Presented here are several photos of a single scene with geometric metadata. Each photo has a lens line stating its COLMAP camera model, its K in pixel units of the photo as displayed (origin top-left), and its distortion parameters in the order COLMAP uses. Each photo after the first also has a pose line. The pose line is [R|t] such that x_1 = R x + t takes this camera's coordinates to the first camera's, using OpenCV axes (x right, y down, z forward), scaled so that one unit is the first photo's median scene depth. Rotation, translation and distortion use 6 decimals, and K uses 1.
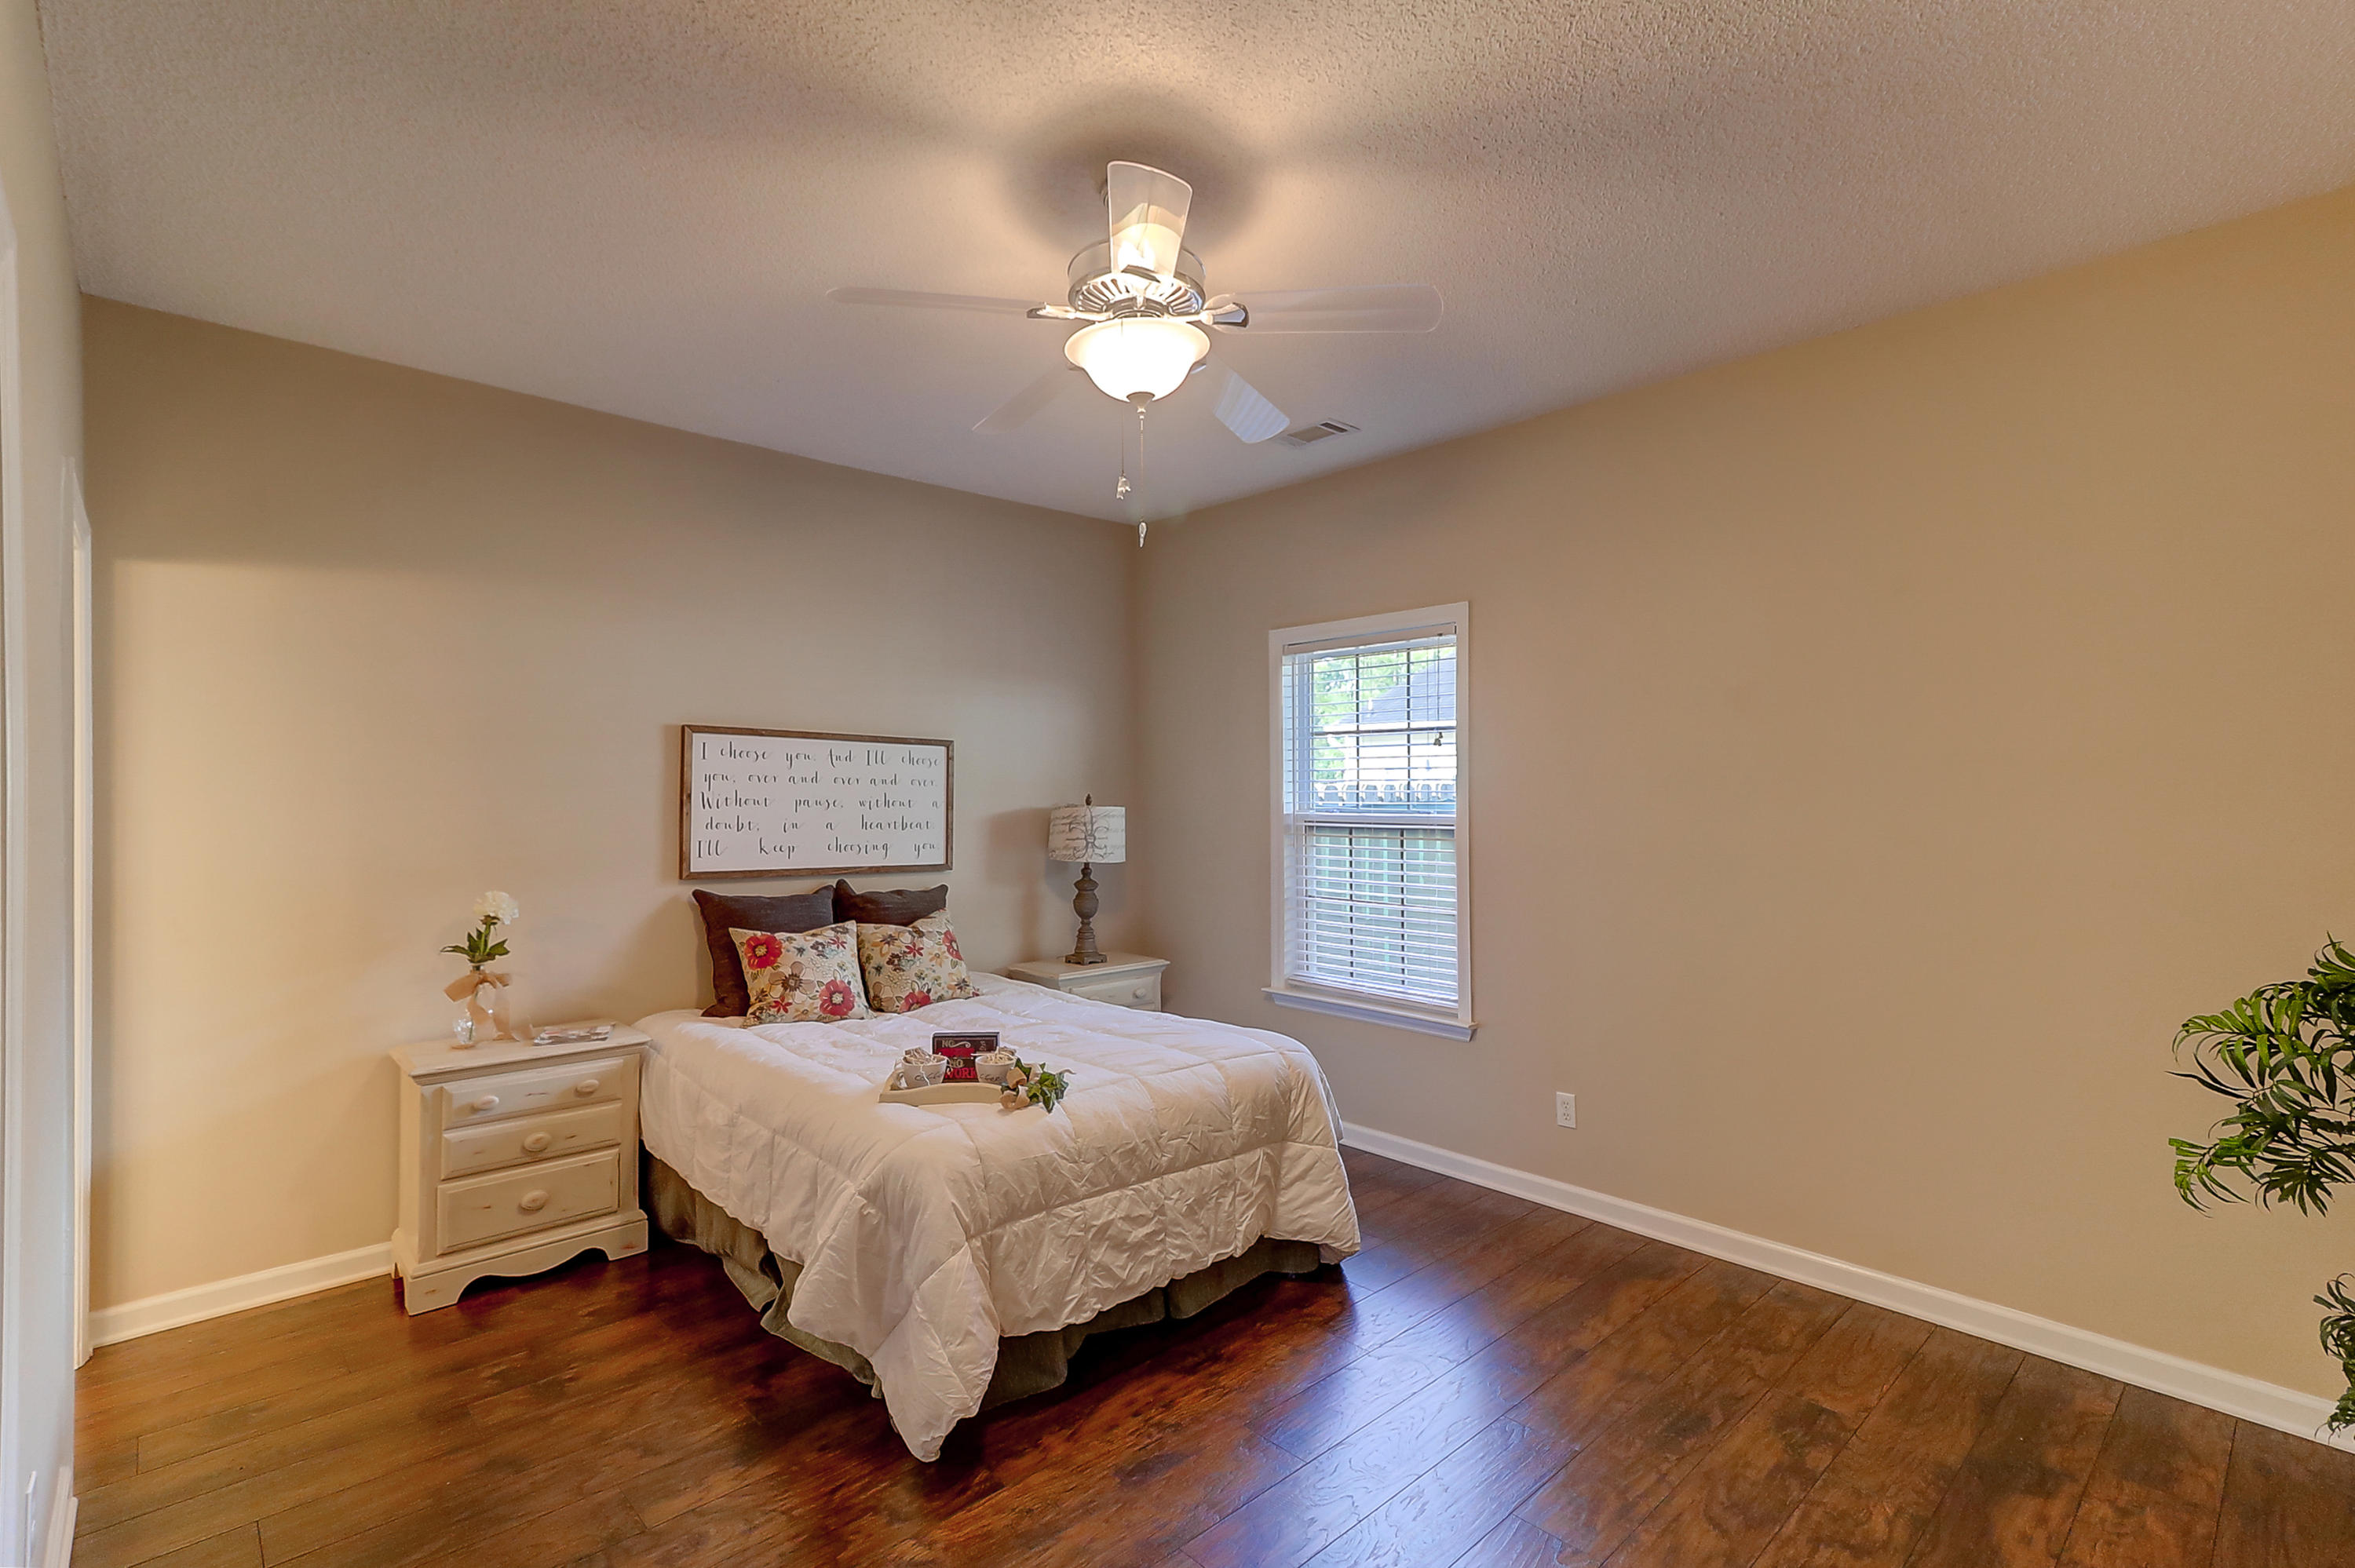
lens RADIAL K [[1070.2, 0, 1192.4], [0, 1070.2, 779.9], [0, 0, 1]] dist [0.026657, -0.009254]
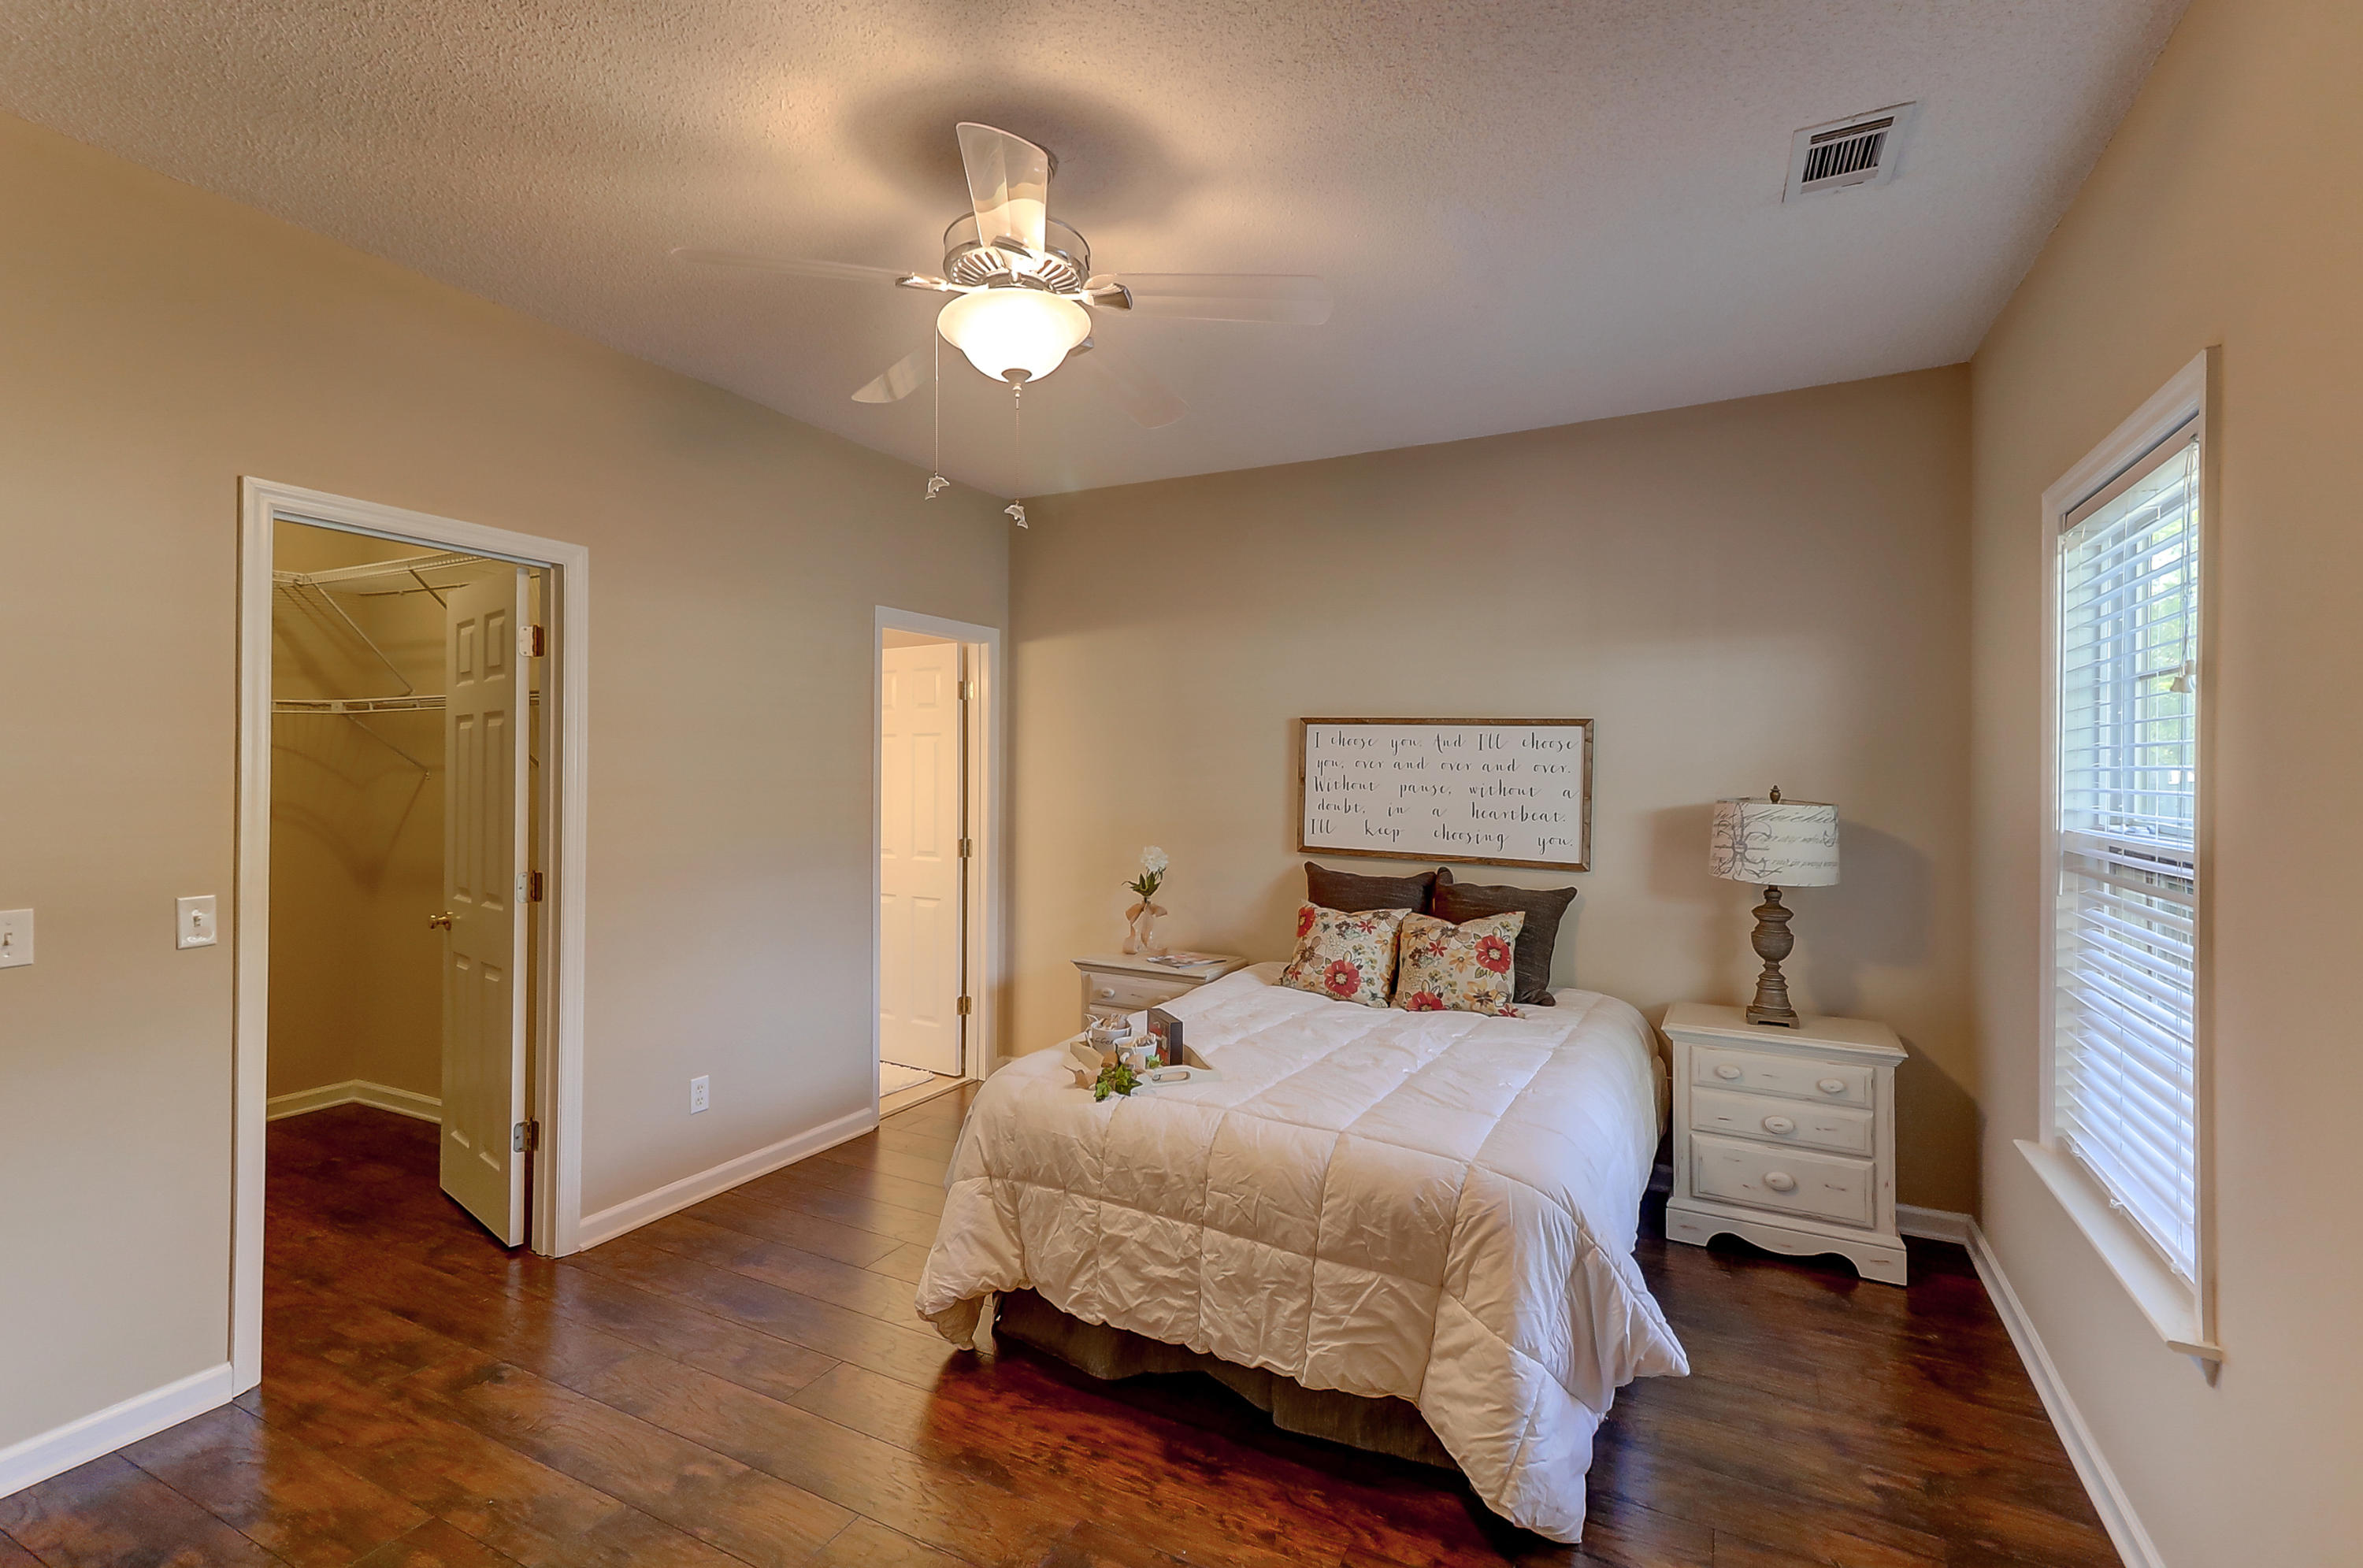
lens RADIAL K [[1073.9, 0, 1198.1], [0, 1073.9, 764.2], [0, 0, 1]] dist [0.026657, -0.009254]
pose [[0.329869, 0.001413, -0.944026, 0.573248], [0.001933, 0.999996, 0.002172, -0.004003], [0.944025, -0.002541, 0.329865, 0.514454]]
